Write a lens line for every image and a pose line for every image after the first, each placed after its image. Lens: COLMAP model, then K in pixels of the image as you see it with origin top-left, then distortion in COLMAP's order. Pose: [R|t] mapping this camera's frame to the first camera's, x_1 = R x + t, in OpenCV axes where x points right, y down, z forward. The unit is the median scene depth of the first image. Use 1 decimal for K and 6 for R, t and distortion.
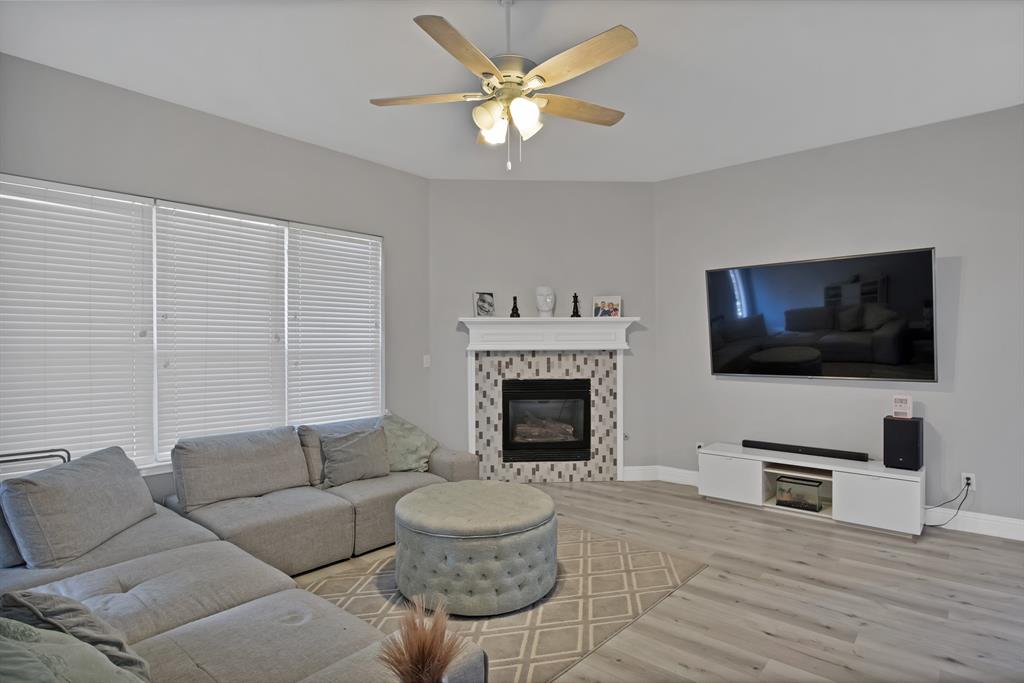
lens RADIAL K [[535.6, 0, 511.5], [0, 535.6, 342.2], [0, 0, 1]] dist [-0.047150, 0.012422]
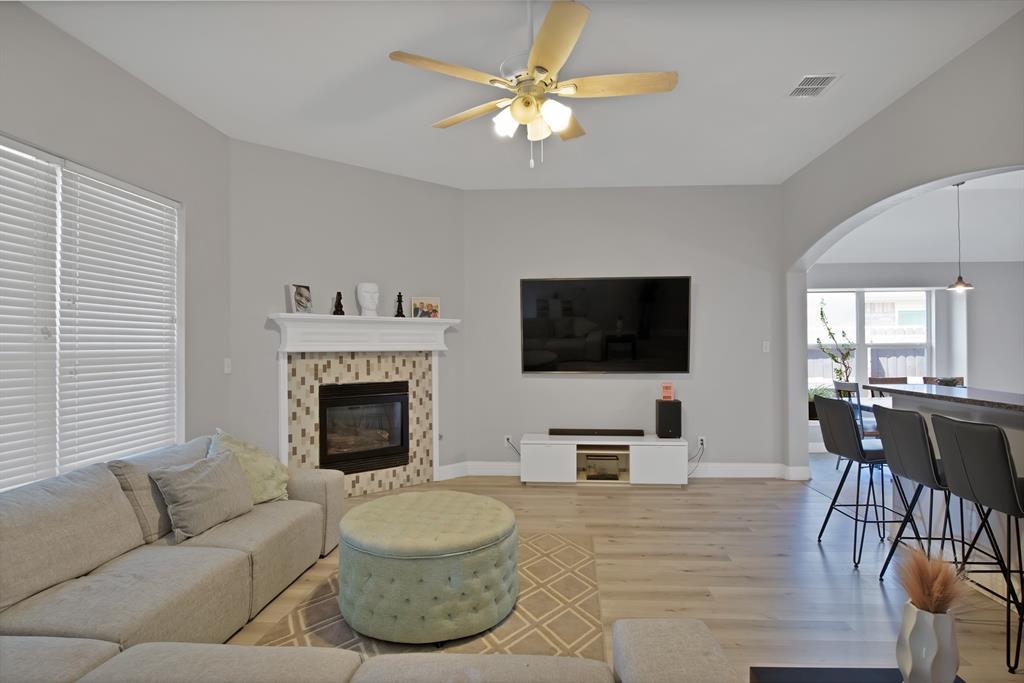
lens RADIAL K [[535.6, 0, 517.8], [0, 535.6, 342.6], [0, 0, 1]] dist [-0.047150, 0.012422]
pose [[0.791657, 0.007064, 0.610925, -0.317692], [-0.003606, 0.999970, -0.006891, 0.004993], [-0.610955, 0.003252, 0.791659, 0.115666]]
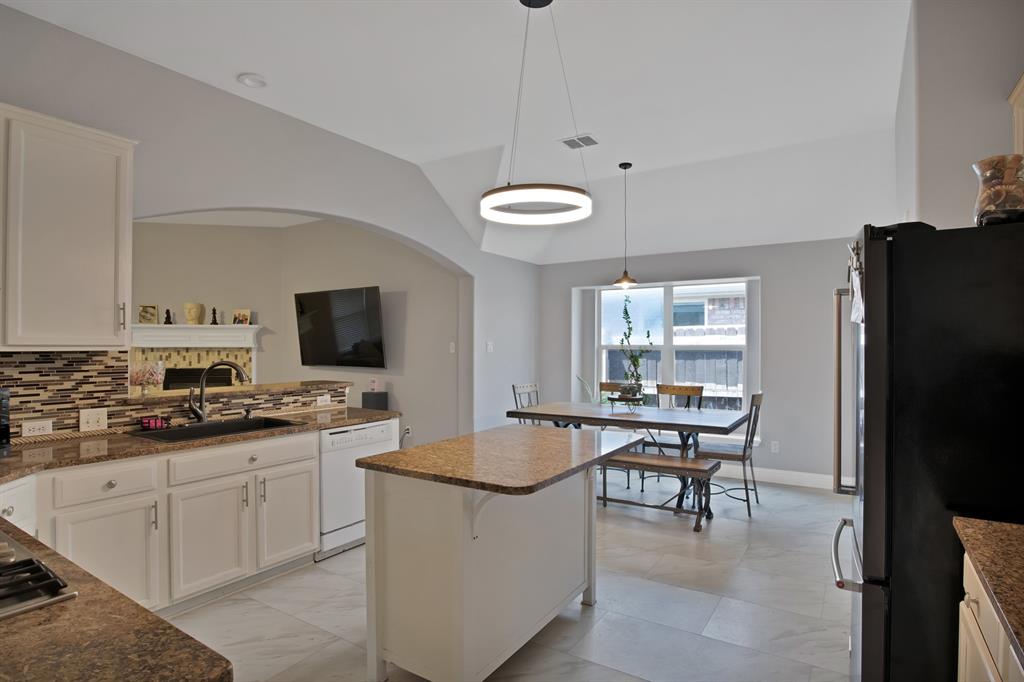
lens RADIAL K [[535.6, 0, 511.4], [0, 535.6, 347.0], [0, 0, 1]] dist [-0.047150, 0.012422]
pose [[0.987367, 0.006911, 0.158297, 0.713824], [-0.009359, 0.999848, 0.014729, -0.015948], [-0.158171, -0.016024, 0.987282, -0.530479]]
